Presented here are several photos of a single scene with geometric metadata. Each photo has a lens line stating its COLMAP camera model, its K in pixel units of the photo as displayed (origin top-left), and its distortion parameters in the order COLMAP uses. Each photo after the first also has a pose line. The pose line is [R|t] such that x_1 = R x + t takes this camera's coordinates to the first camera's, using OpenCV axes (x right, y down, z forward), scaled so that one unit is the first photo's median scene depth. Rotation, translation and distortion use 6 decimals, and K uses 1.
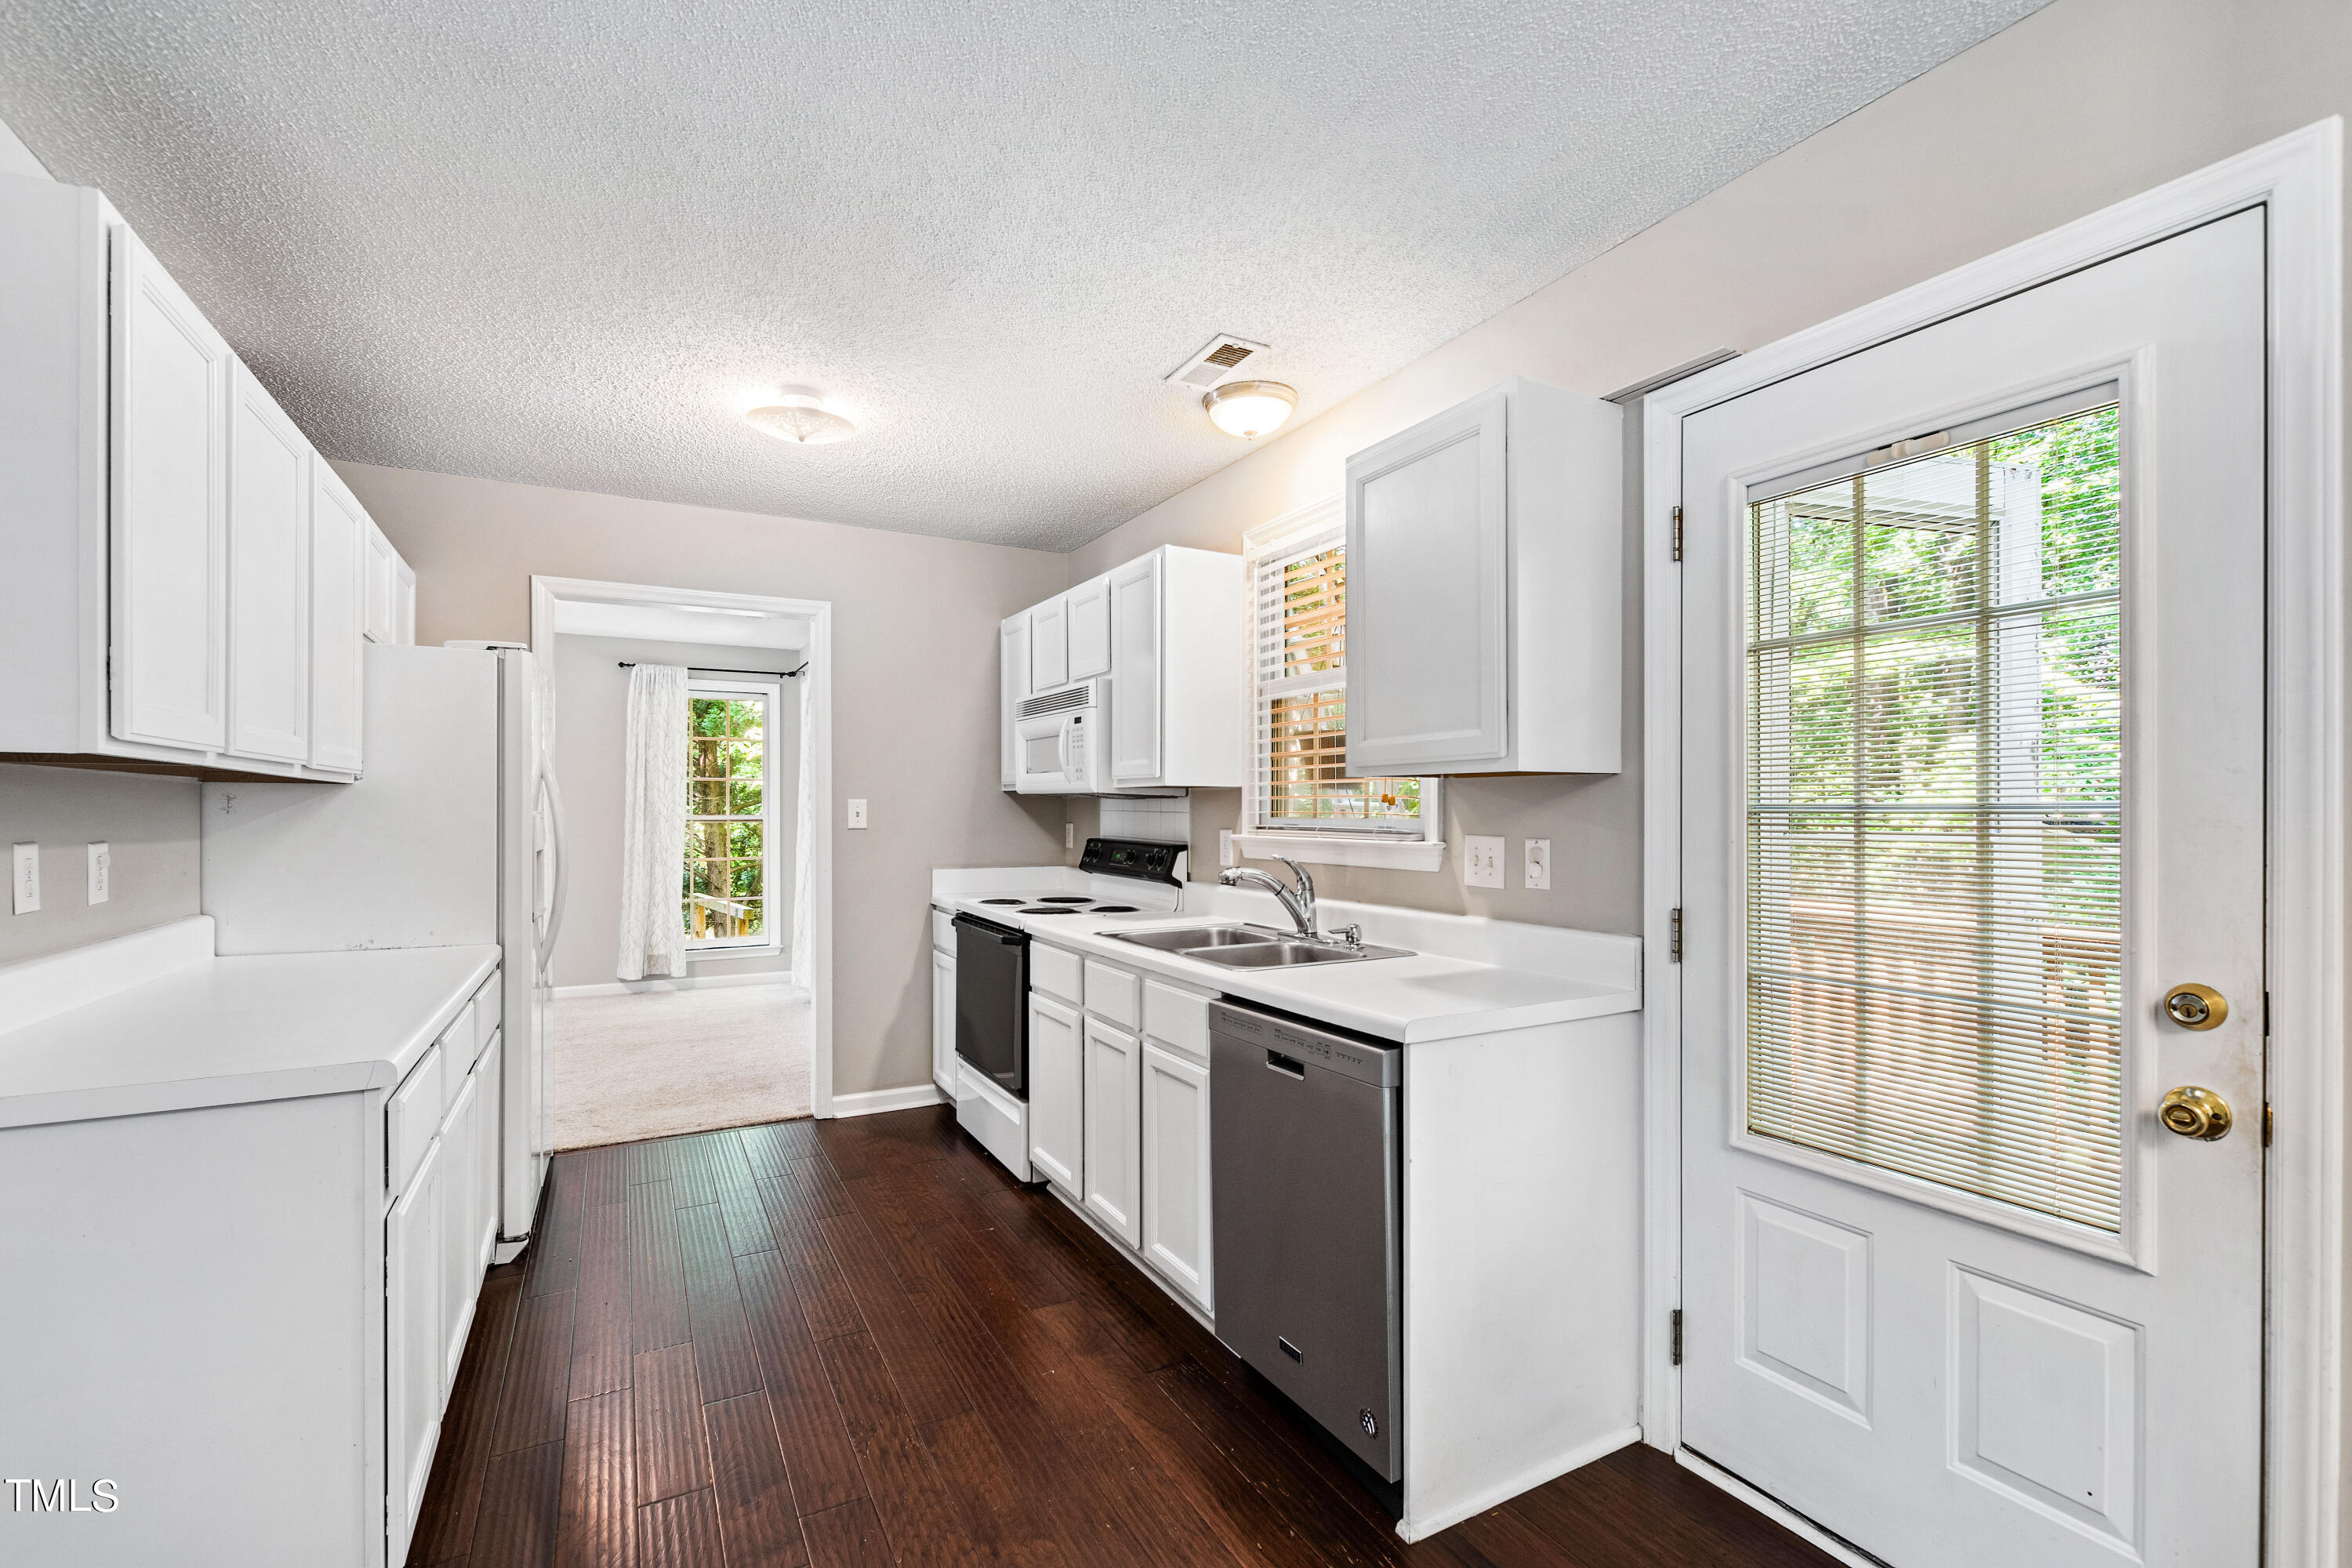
lens RADIAL K [[1032.8, 0, 1173.1], [0, 1032.8, 812.6], [0, 0, 1]] dist [-0.001942, -0.000585]
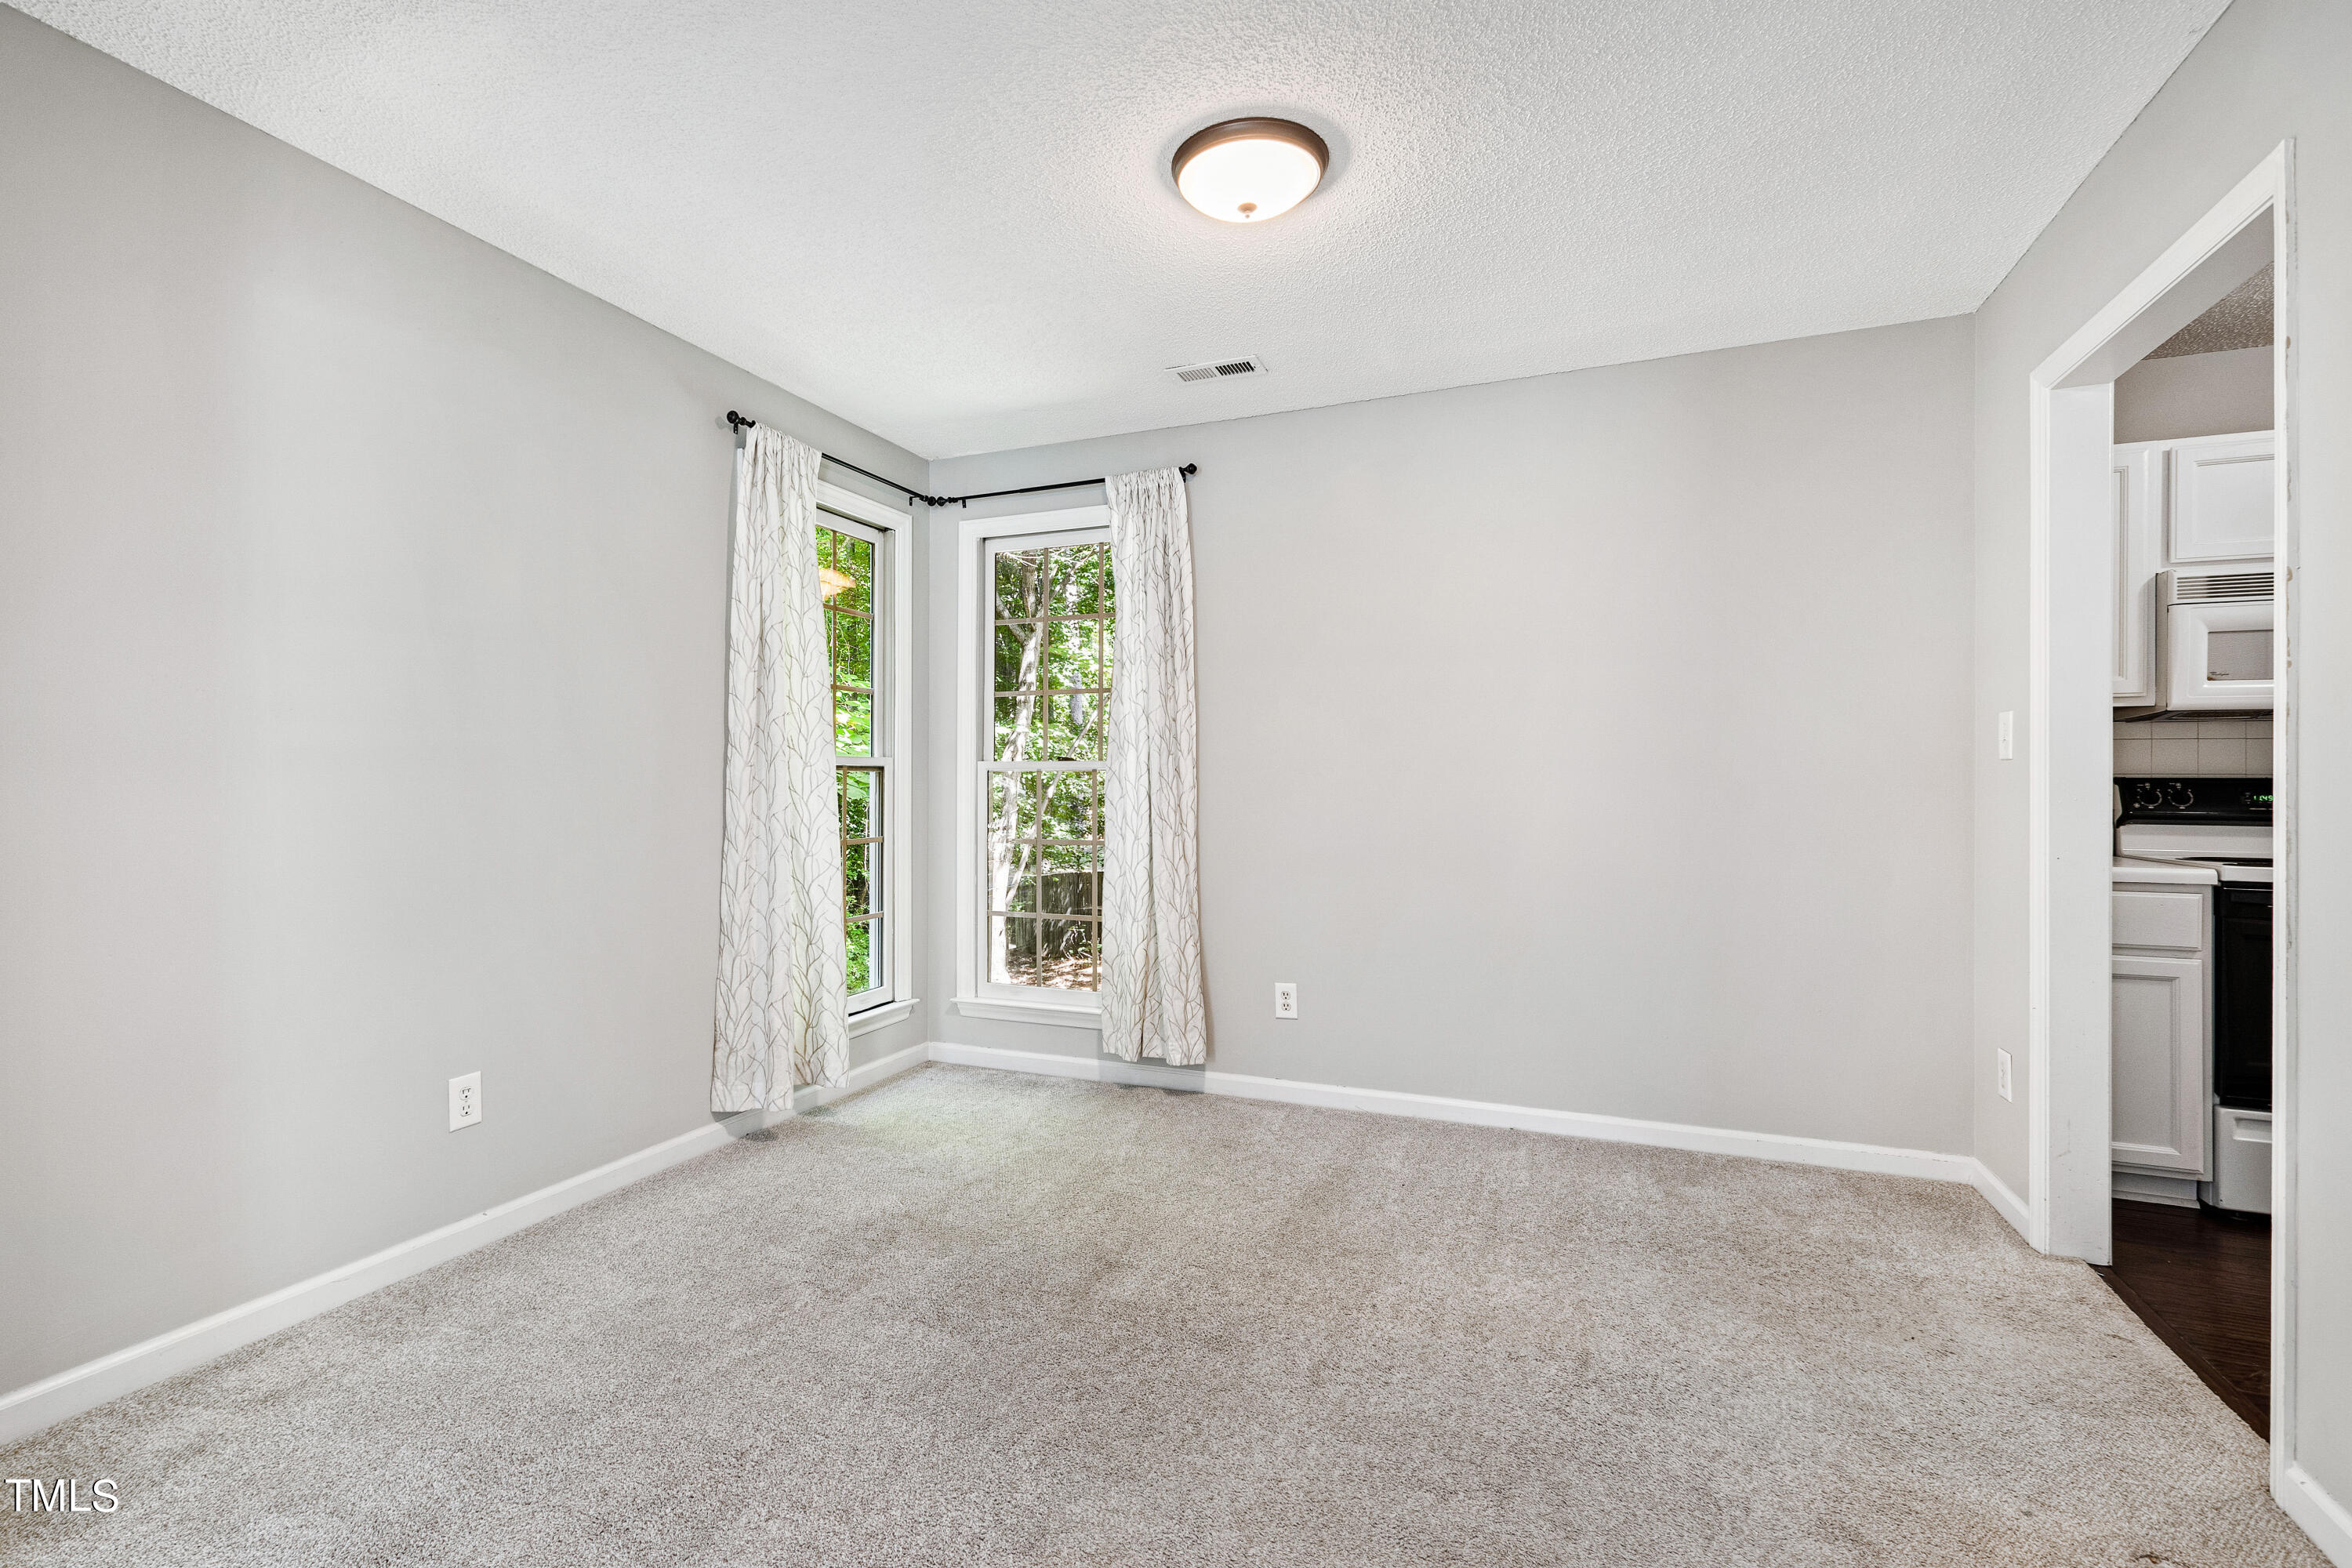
lens RADIAL K [[1083.8, 0, 1131.9], [0, 1083.8, 786.6], [0, 0, 1]] dist [-0.000451, 0.000014]
pose [[0.779907, -0.002809, 0.625889, -2.284037], [0.002054, 0.999996, 0.001928, 0.059183], [-0.625892, -0.000218, 0.779910, 1.743464]]
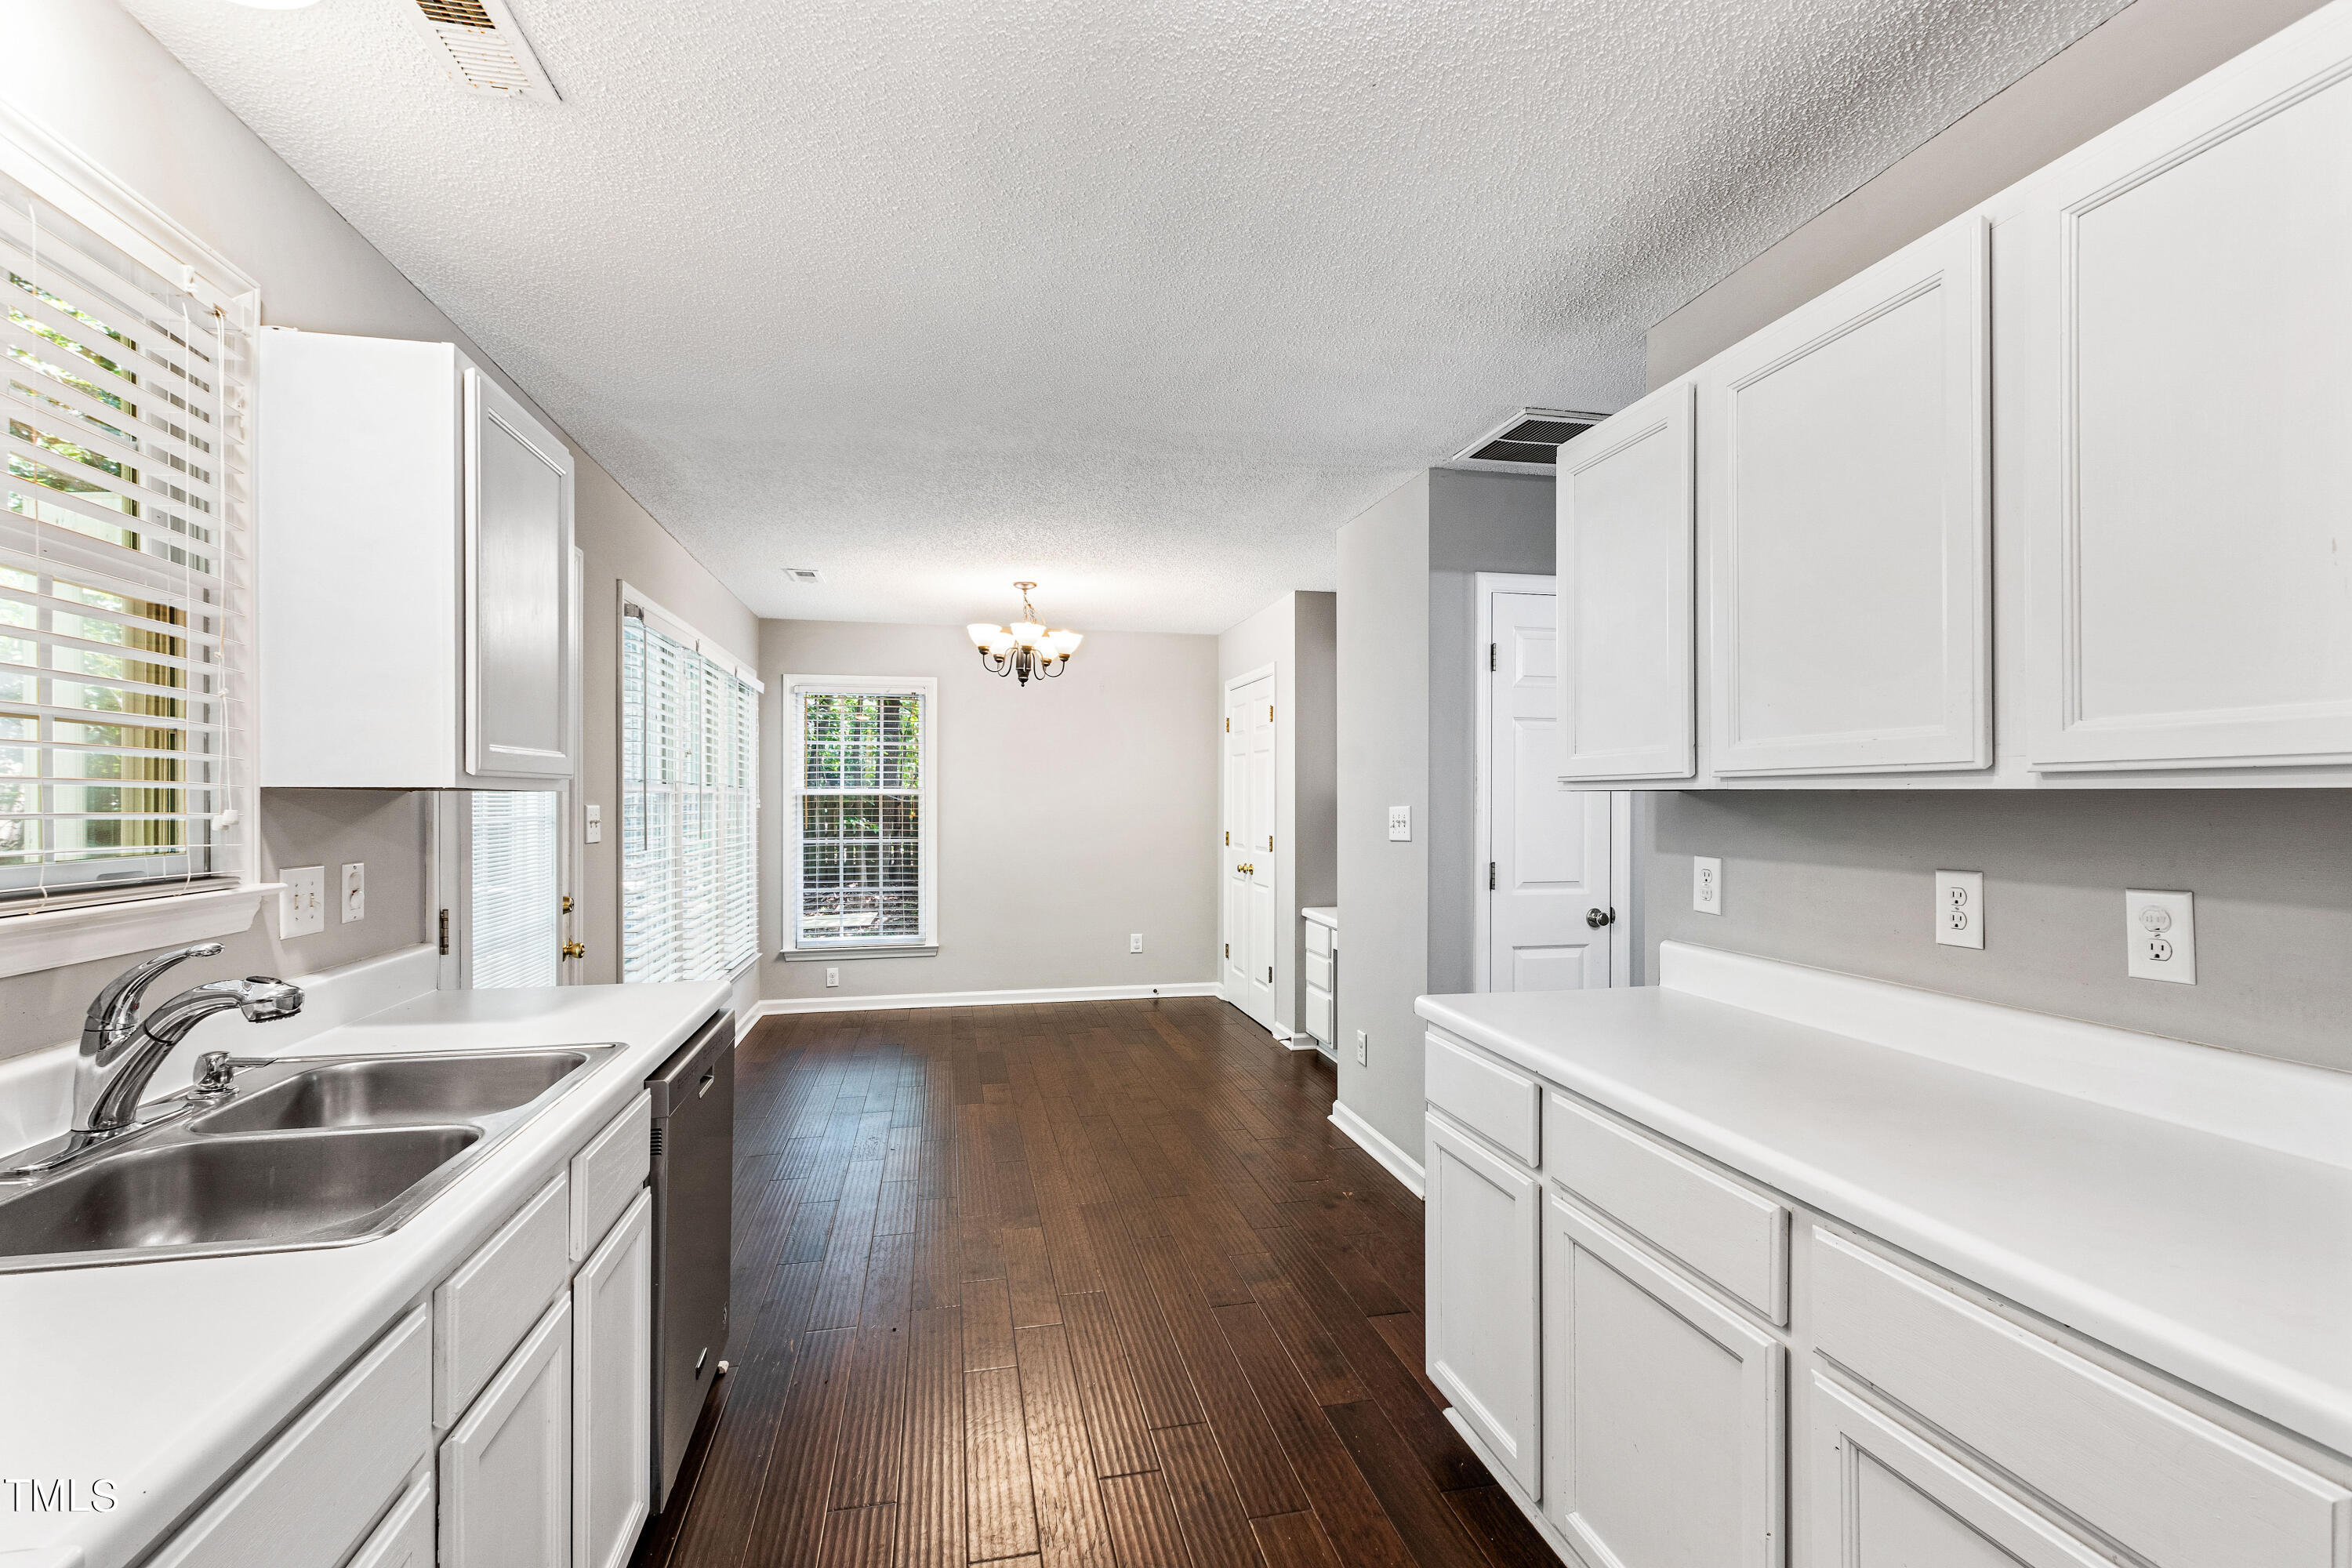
lens RADIAL K [[1016.5, 0, 1169.0], [0, 1016.5, 800.9], [0, 0, 1]] dist [-0.000713, -0.000489]
pose [[-0.963407, -0.002512, 0.268032, -0.589868], [-0.001160, 0.999986, 0.005203, -0.034793], [-0.268041, 0.004702, -0.963396, 1.807376]]
